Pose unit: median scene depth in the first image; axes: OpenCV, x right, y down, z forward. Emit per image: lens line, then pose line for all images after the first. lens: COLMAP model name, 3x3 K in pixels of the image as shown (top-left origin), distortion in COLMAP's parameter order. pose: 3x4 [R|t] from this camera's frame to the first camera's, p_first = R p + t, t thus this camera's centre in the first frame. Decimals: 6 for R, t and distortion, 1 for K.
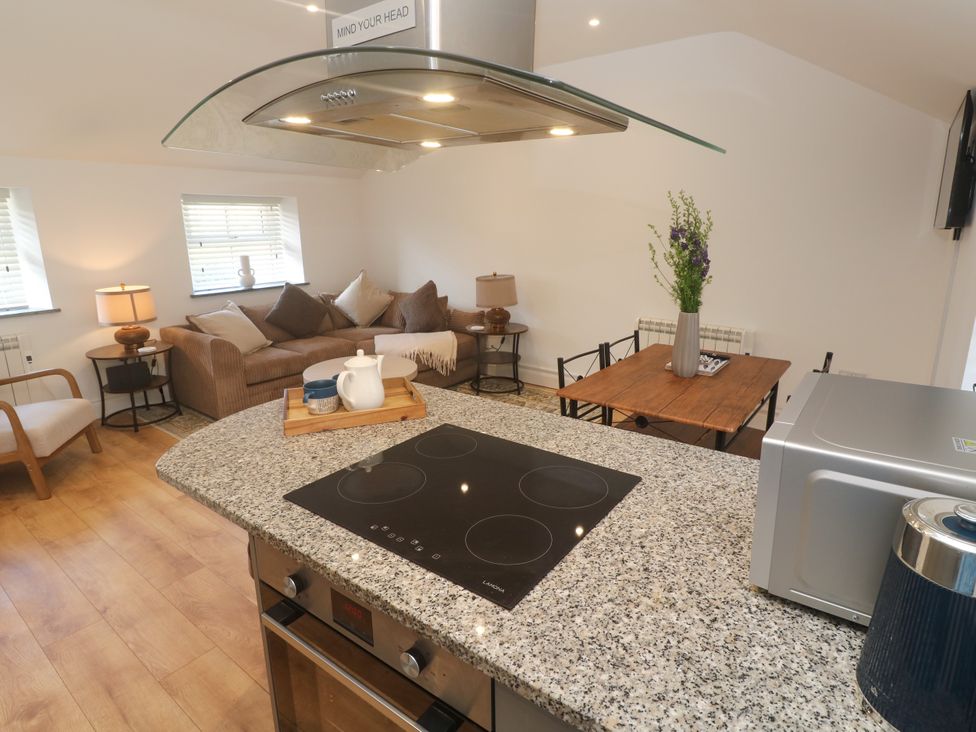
lens RADIAL K [[534.4, 0, 499.3], [0, 534.4, 352.2], [0, 0, 1]] dist [-0.003731, -0.007569]
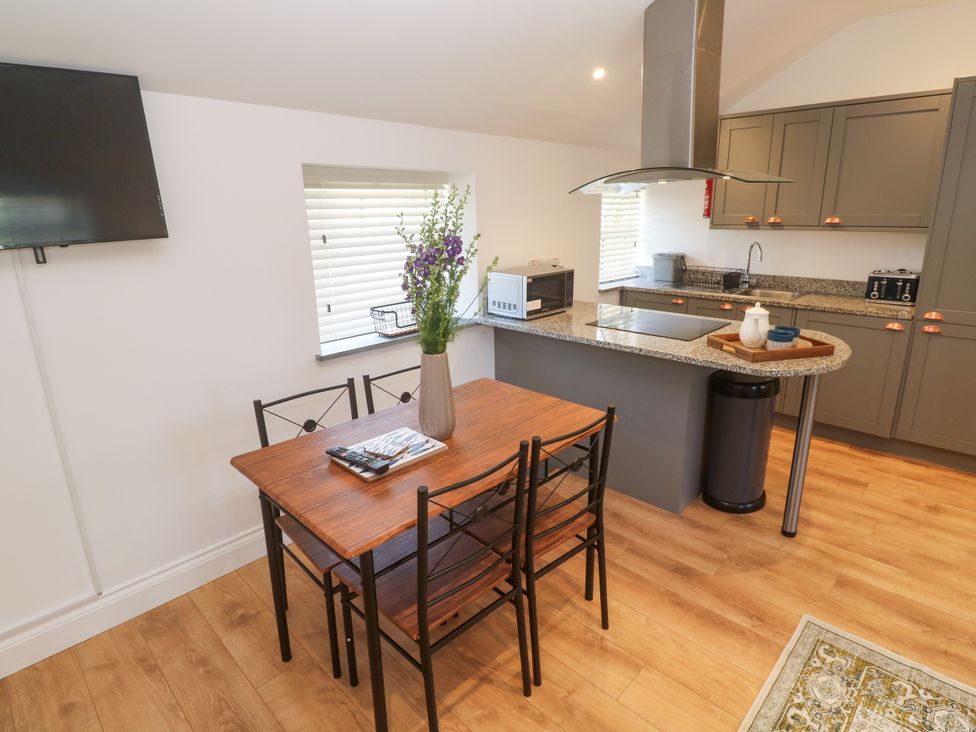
lens RADIAL K [[534.4, 0, 501.2], [0, 534.4, 355.3], [0, 0, 1]] dist [-0.003731, -0.007569]
pose [[-0.991971, -0.010508, 0.126029, 0.104510], [0.051763, 0.875511, 0.480417, -0.251514], [-0.115388, 0.483083, -0.867938, 0.980796]]
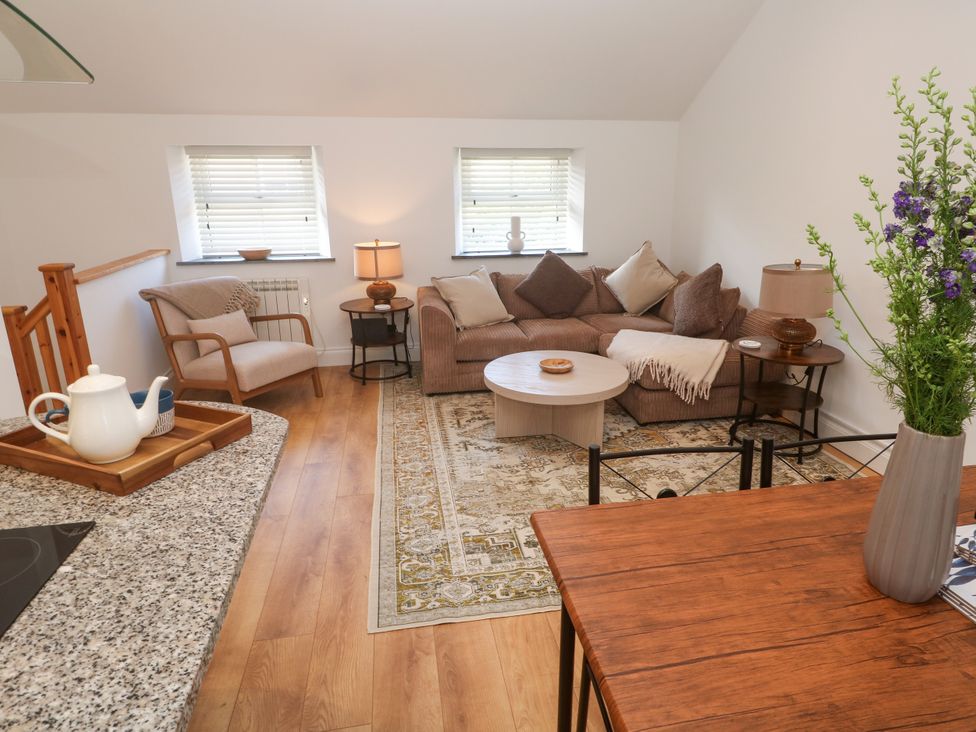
lens RADIAL K [[588.2, 0, 501.8], [0, 588.2, 354.1], [0, 0, 1]] dist [0.005094, -0.007106]
pose [[0.736976, 0.191396, -0.648254, 0.235226], [-0.160651, 0.981188, 0.107056, -0.071696], [0.656550, 0.025245, 0.753860, 0.314279]]
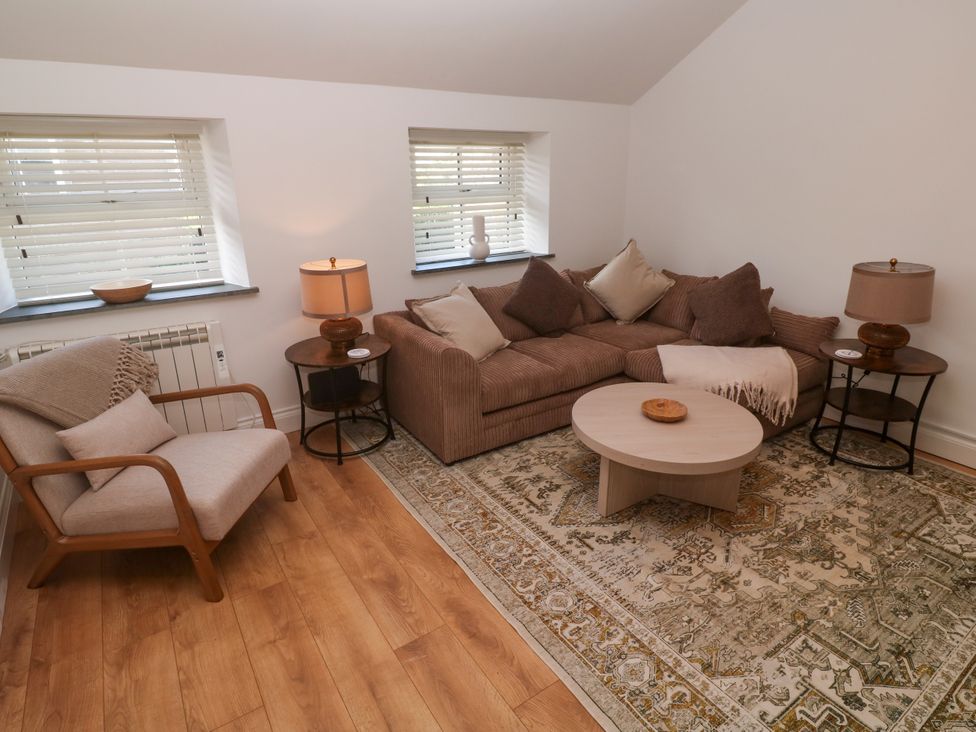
lens RADIAL K [[551.5, 0, 502.1], [0, 551.5, 351.6], [0, 0, 1]] dist [-0.002159, -0.004238]
pose [[0.948143, 0.100429, -0.301560, -0.255515], [-0.074756, 0.992615, 0.095531, -0.090530], [0.308928, -0.068034, 0.948649, 0.359179]]
